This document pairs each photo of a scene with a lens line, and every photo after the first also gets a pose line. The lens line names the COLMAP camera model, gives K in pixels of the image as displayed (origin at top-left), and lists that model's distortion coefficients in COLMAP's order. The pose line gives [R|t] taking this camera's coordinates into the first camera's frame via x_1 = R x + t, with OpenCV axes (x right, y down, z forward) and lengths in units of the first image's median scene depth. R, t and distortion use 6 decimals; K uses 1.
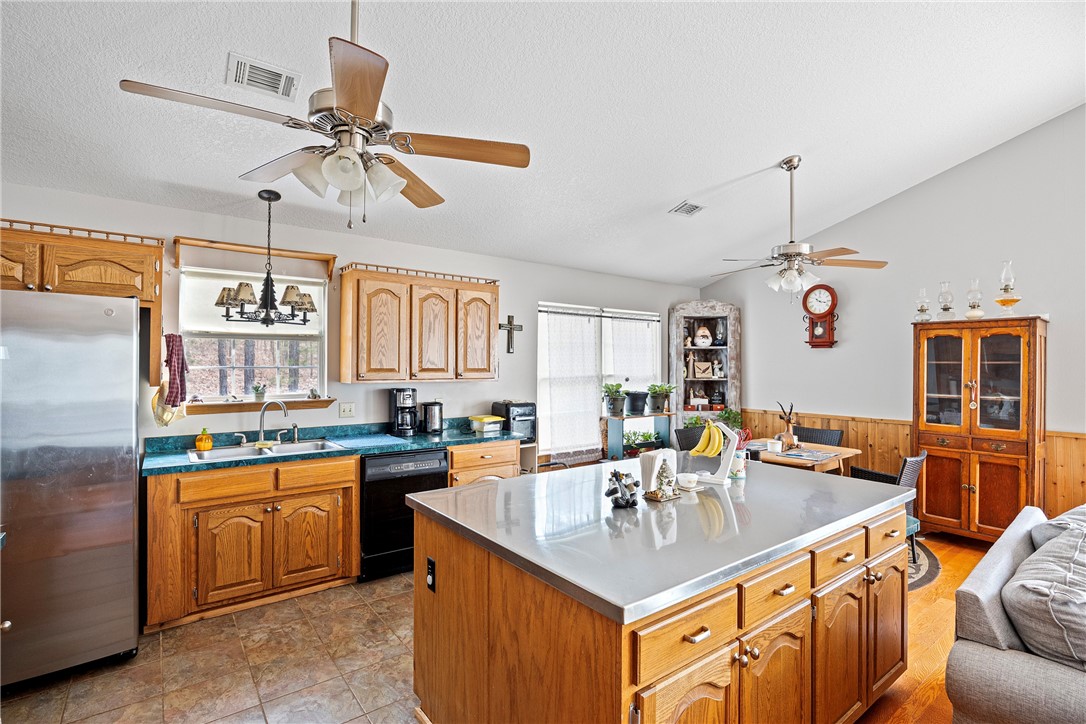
lens RADIAL K [[504.4, 0, 546.8], [0, 504.4, 358.7], [0, 0, 1]] dist [-0.024194, 0.001928]
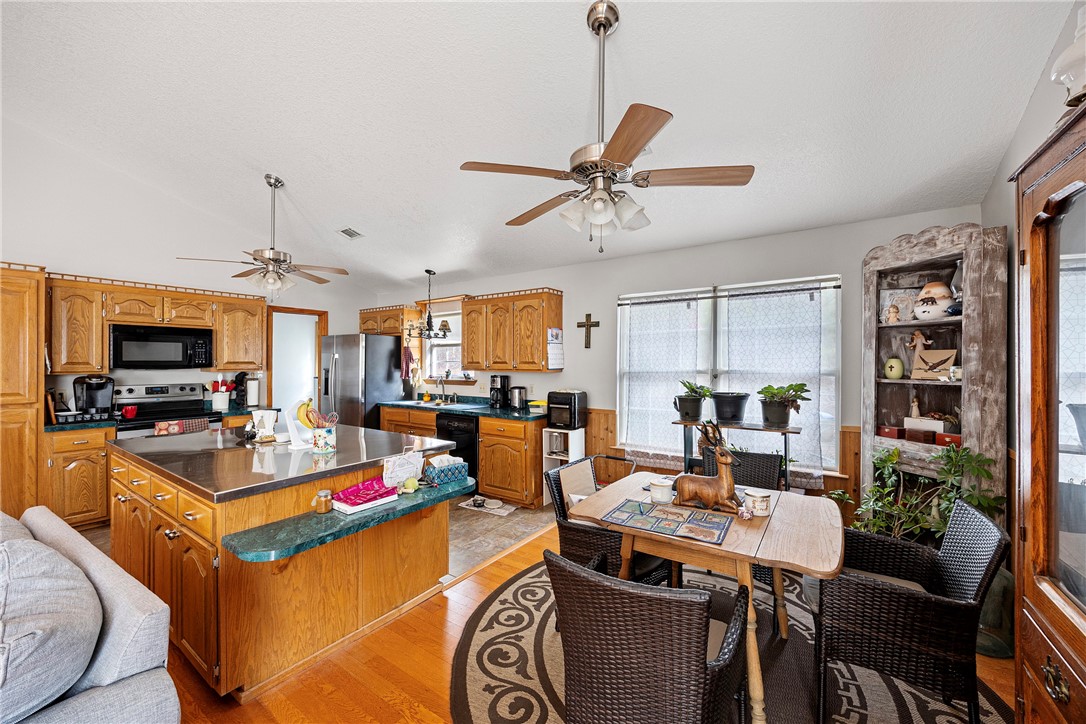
lens RADIAL K [[423.1, 0, 540.5], [0, 423.1, 362.8], [0, 0, 1]] dist [-0.000314, -0.001237]
pose [[0.306838, -0.004305, -0.951752, 0.929450], [0.011055, 0.999938, -0.000959, 0.024889], [0.951698, -0.010228, 0.306867, 0.746525]]
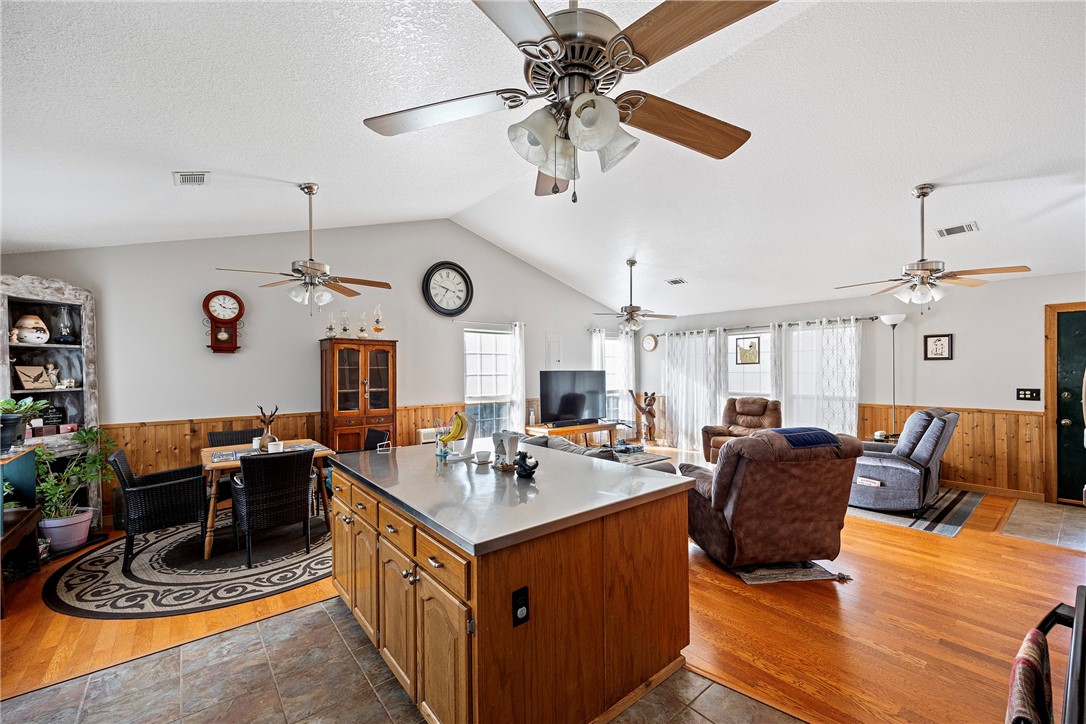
lens RADIAL K [[443.3, 0, 534.0], [0, 443.3, 373.2], [0, 0, 1]] dist [0.031652, 0.000349]
pose [[-0.018200, -0.012297, 0.999759, -0.514194], [-0.008826, 0.999887, 0.012138, 0.004394], [-0.999795, -0.008603, -0.018307, 0.502841]]
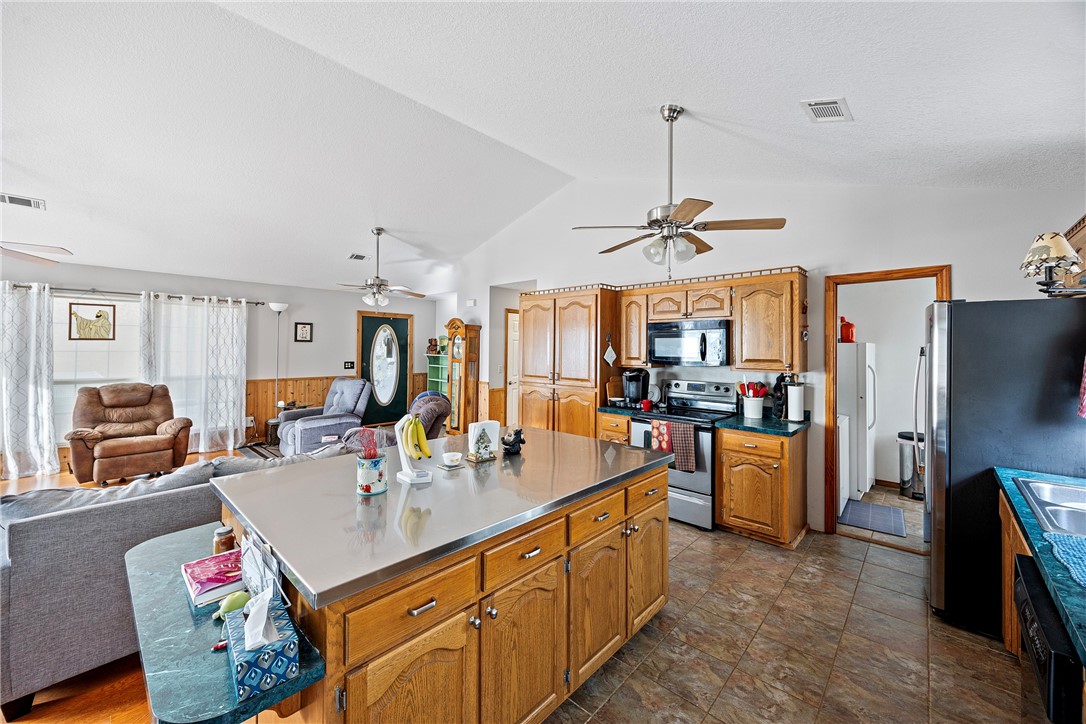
lens RADIAL K [[419.7, 0, 563.1], [0, 419.7, 343.6], [0, 0, 1]] dist [-0.009250, 0.000698]
pose [[-0.982009, -0.017165, -0.188050, 0.128178], [-0.012744, 0.999614, -0.024693, 0.005209], [0.188401, -0.021853, -0.981849, 1.101207]]
